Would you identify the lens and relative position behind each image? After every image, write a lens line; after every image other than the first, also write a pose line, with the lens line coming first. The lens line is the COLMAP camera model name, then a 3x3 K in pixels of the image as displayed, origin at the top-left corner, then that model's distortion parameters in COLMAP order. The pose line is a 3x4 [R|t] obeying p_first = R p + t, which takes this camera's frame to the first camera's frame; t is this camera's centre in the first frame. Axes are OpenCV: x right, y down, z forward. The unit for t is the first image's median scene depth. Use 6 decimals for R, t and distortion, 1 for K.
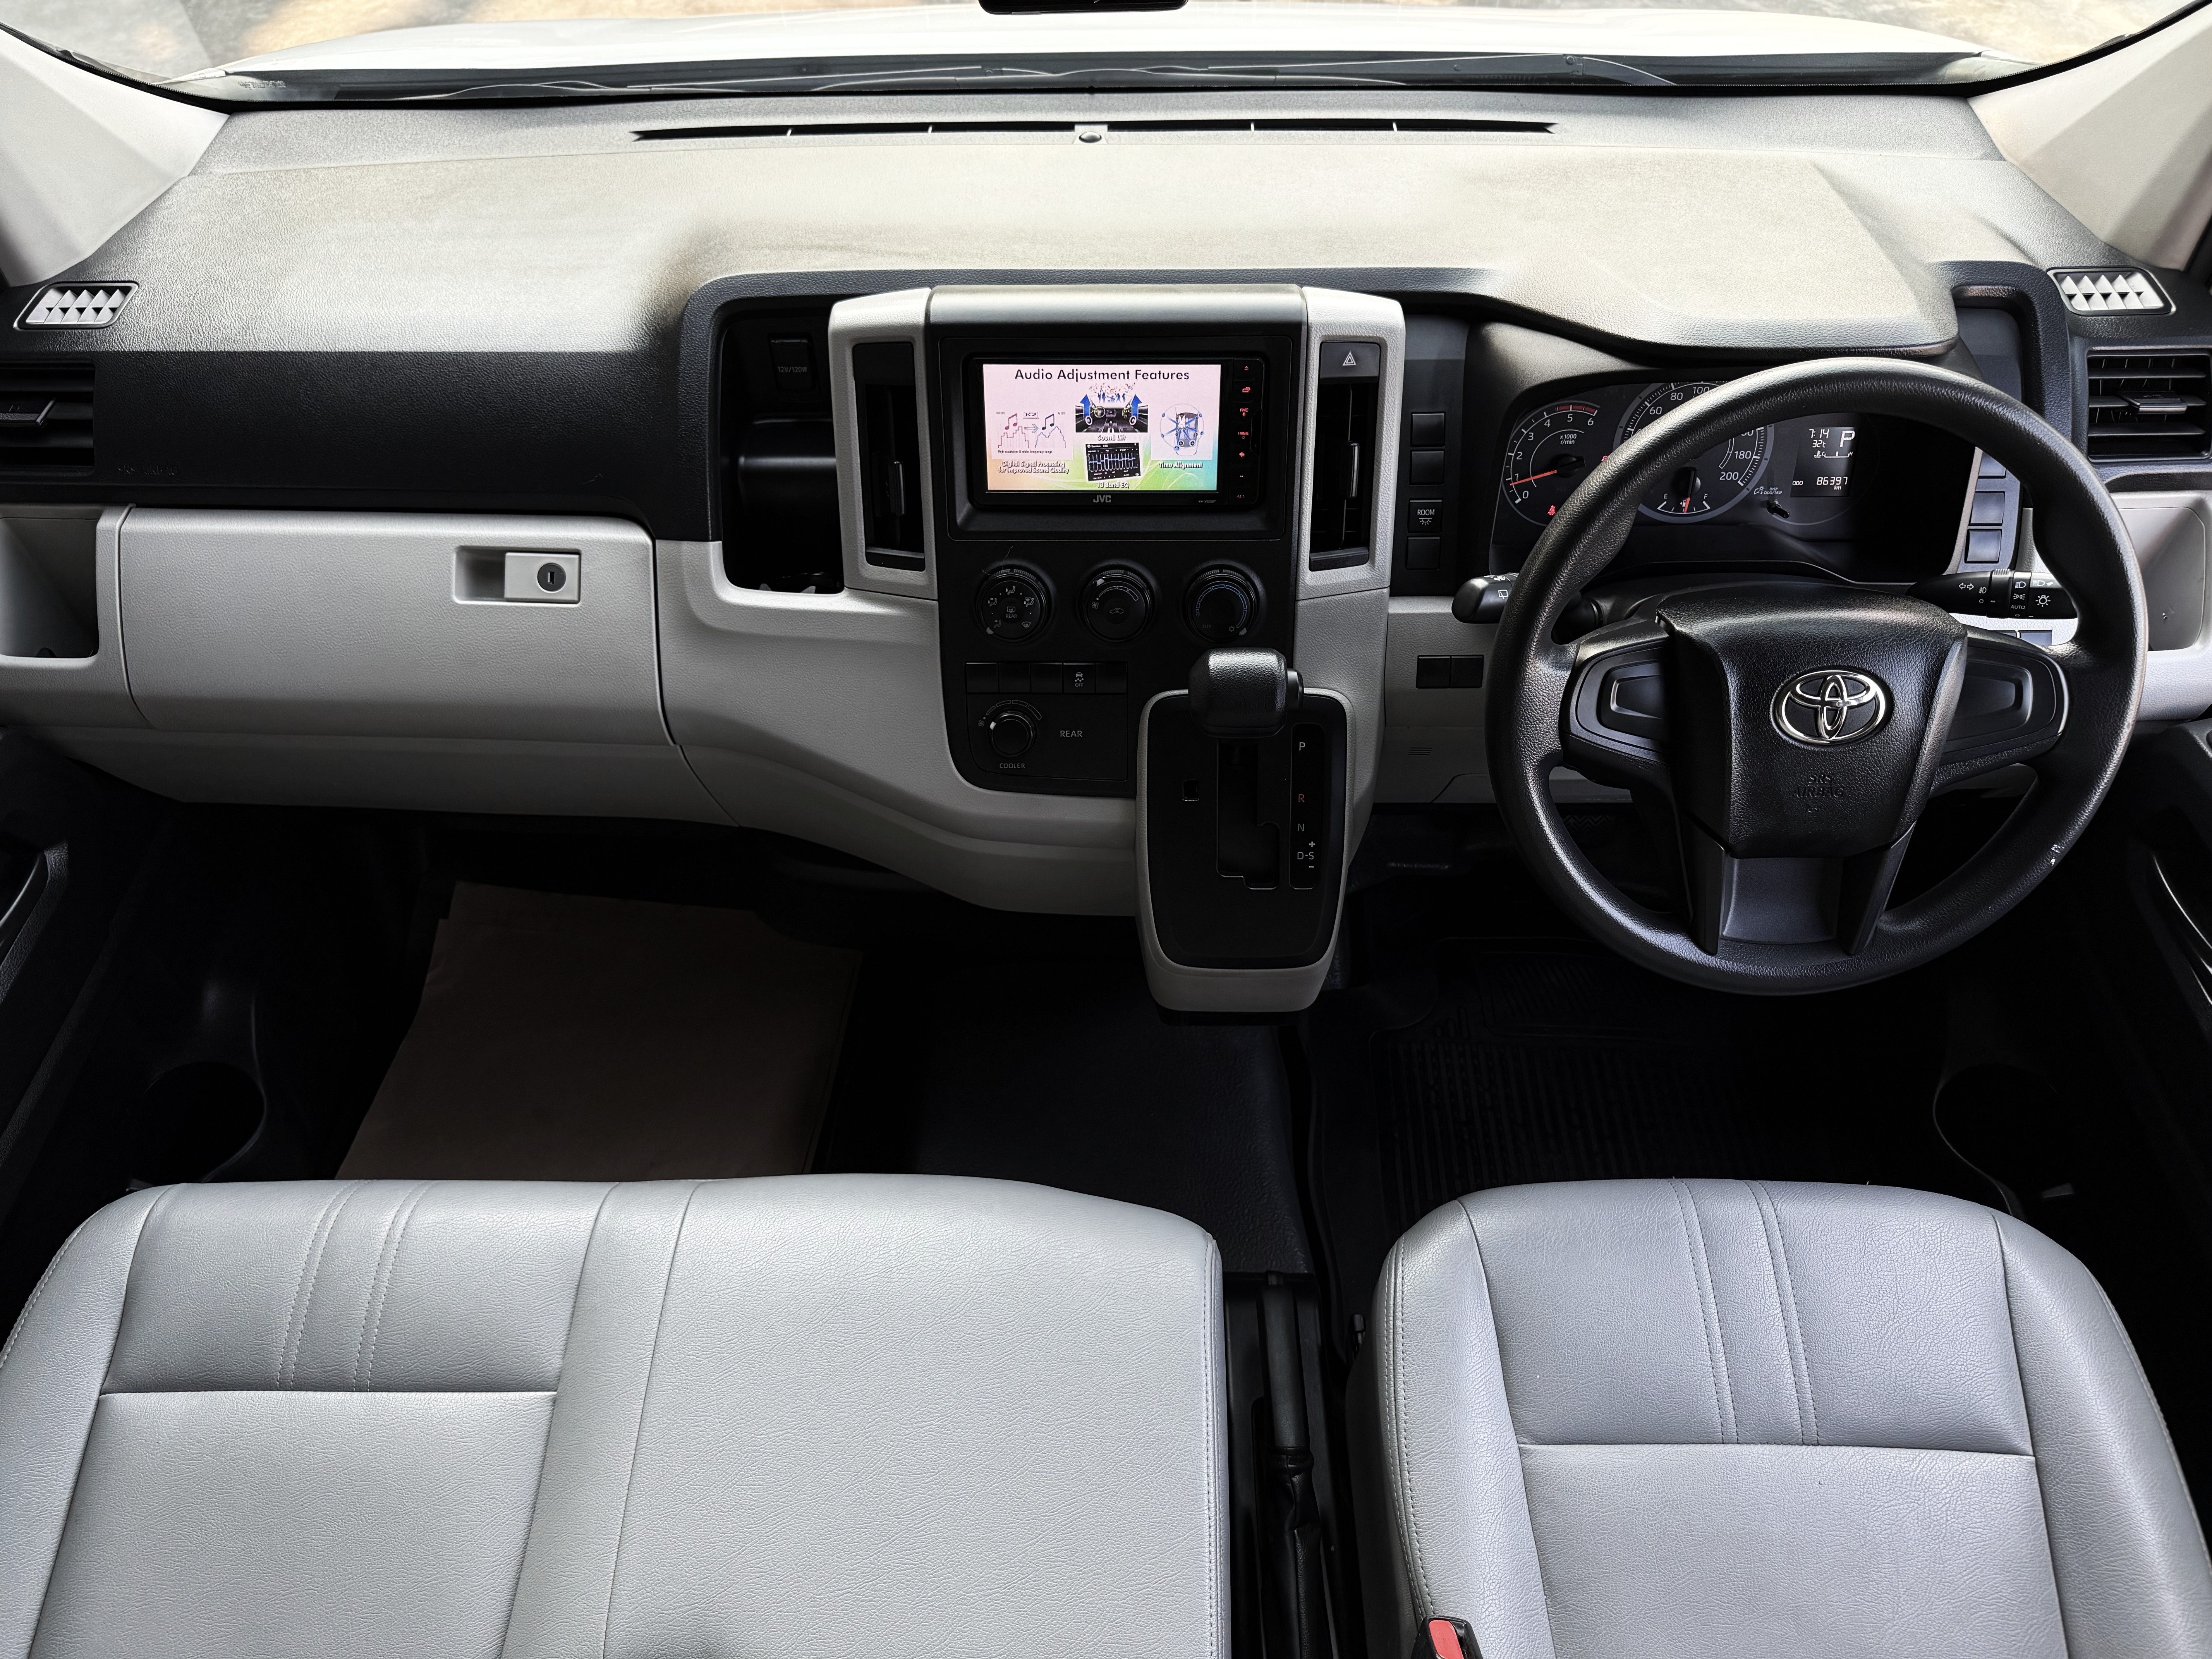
lens RADIAL K [[1514.0, 0, 1108.4], [0, 1514.0, 828.6], [0, 0, 1]] dist [0.000032, -0.005302]
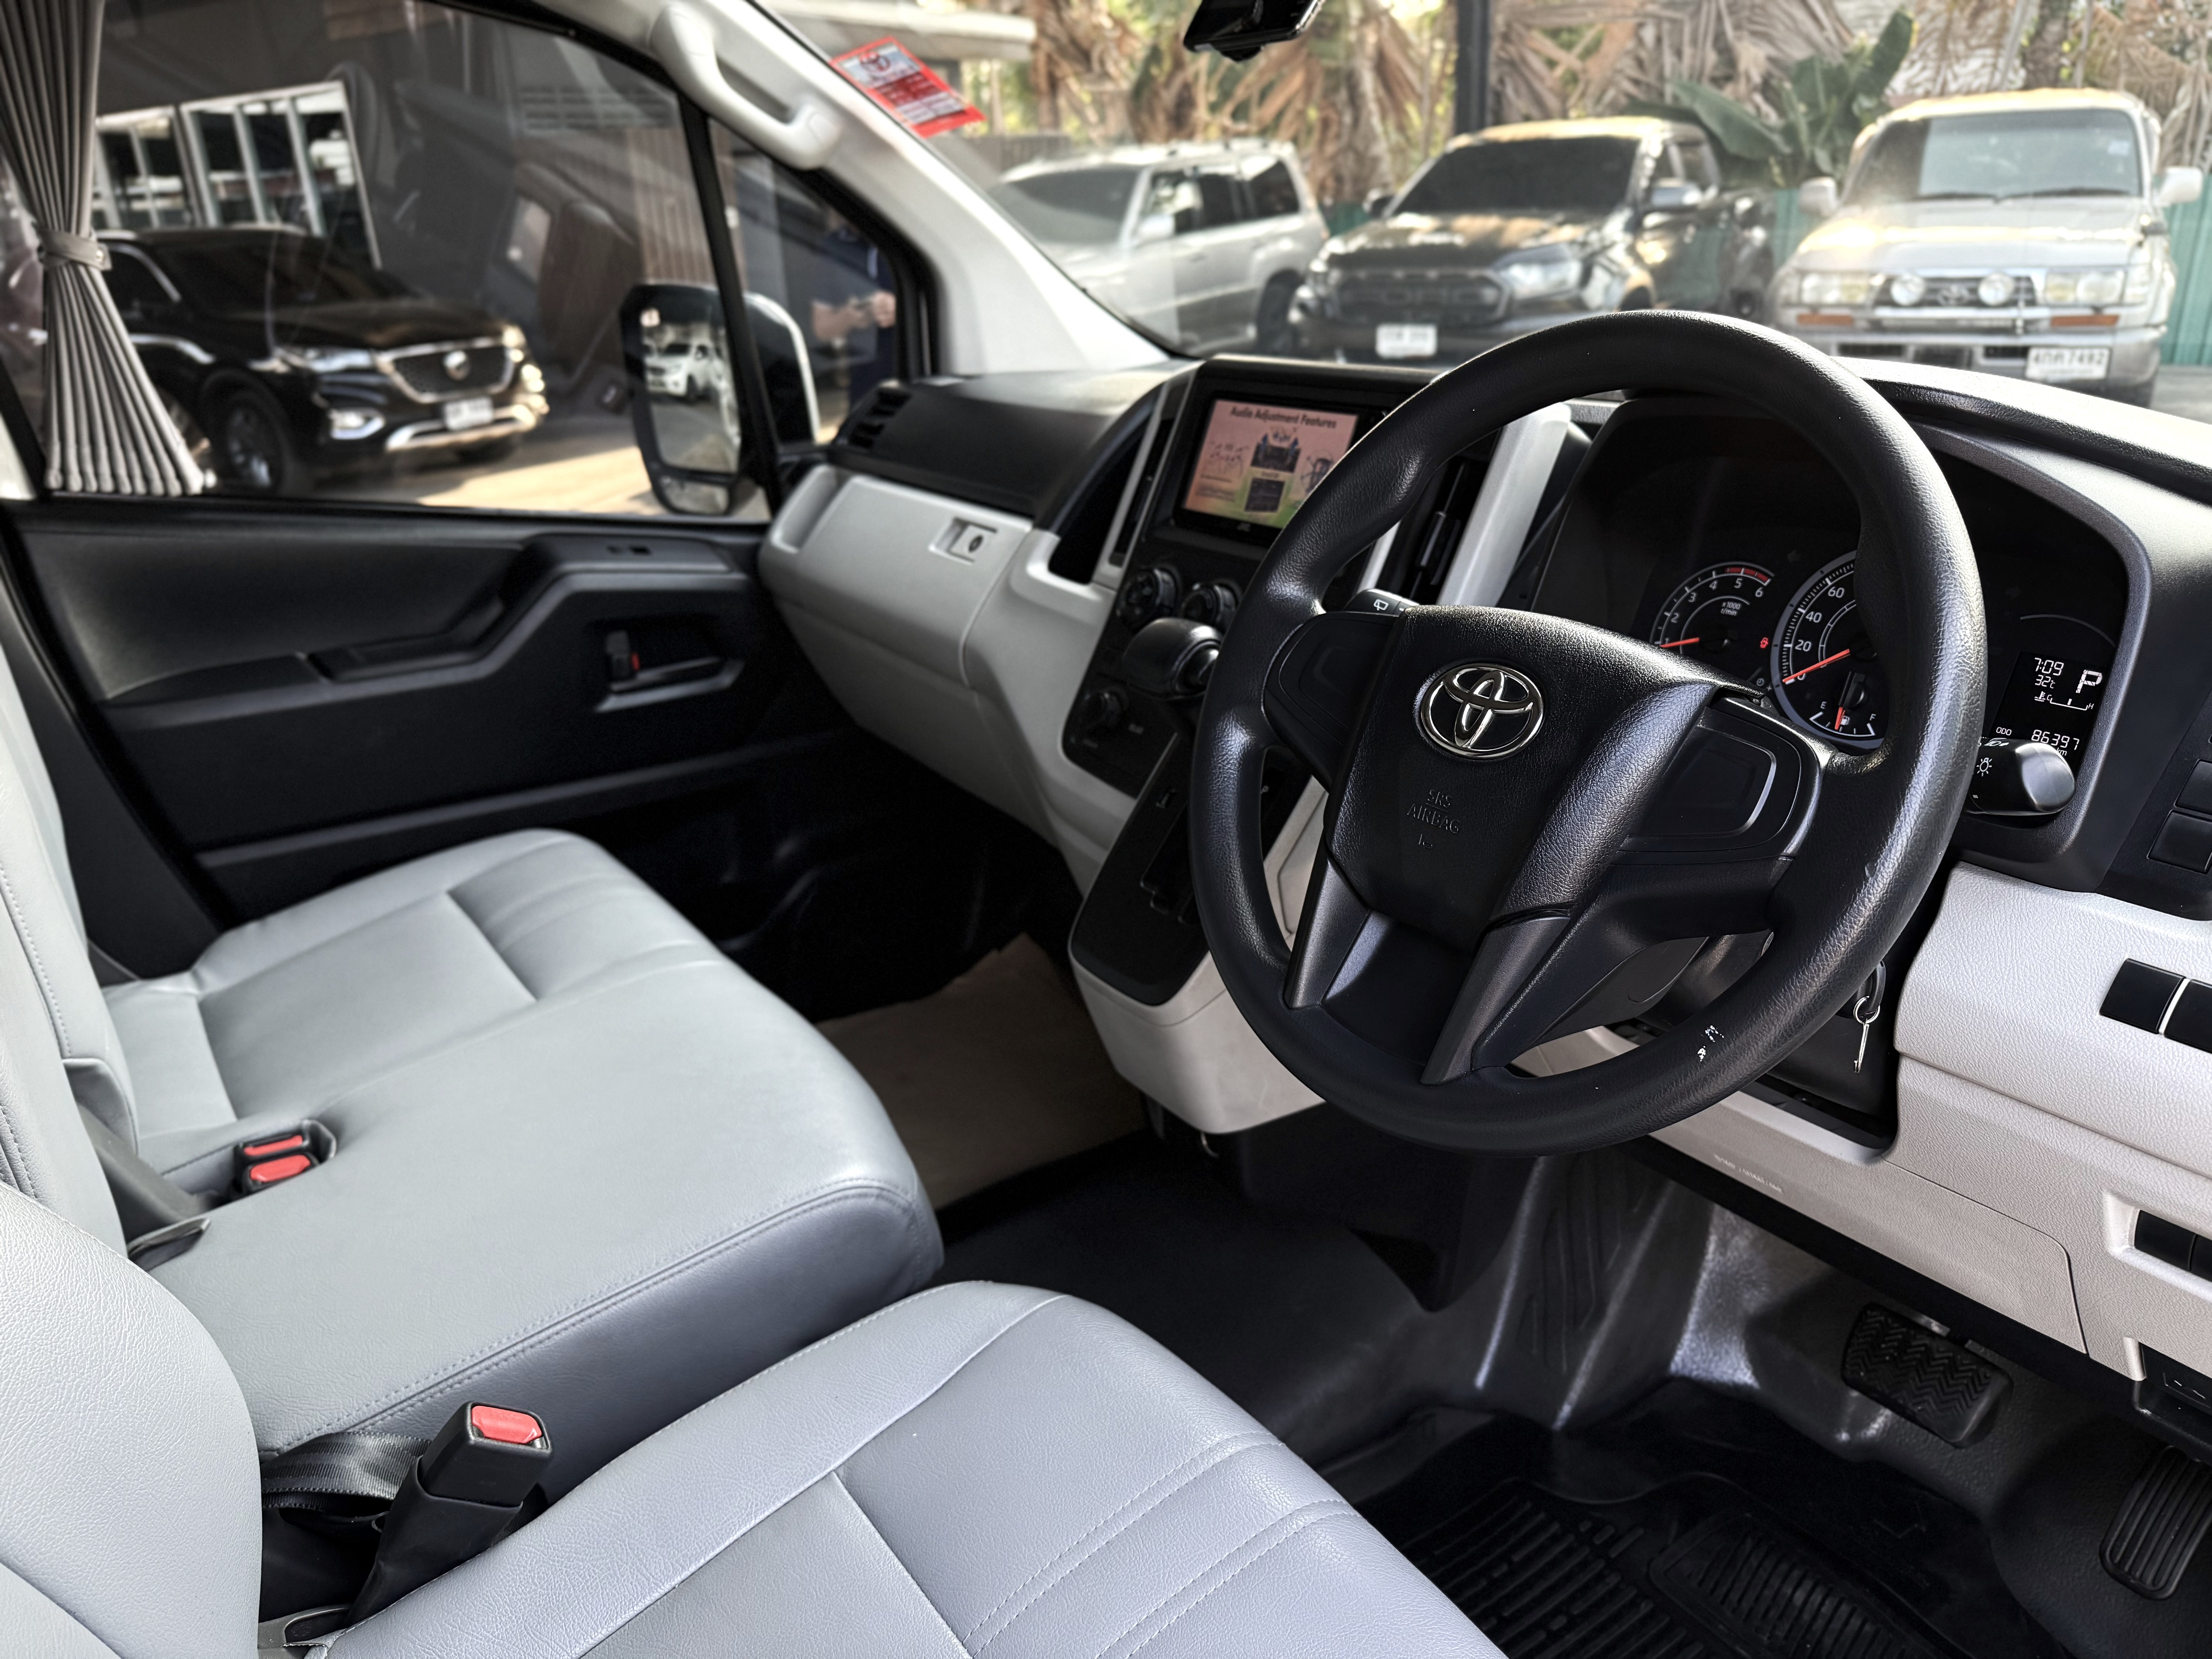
lens RADIAL K [[1514.0, 0, 1110.3], [0, 1514.0, 823.4], [0, 0, 1]] dist [0.000032, -0.005302]
pose [[0.601490, 0.305930, -0.737981, 0.784059], [-0.570672, 0.810994, -0.128928, 0.139336], [0.559055, 0.498695, 0.662390, 0.353479]]
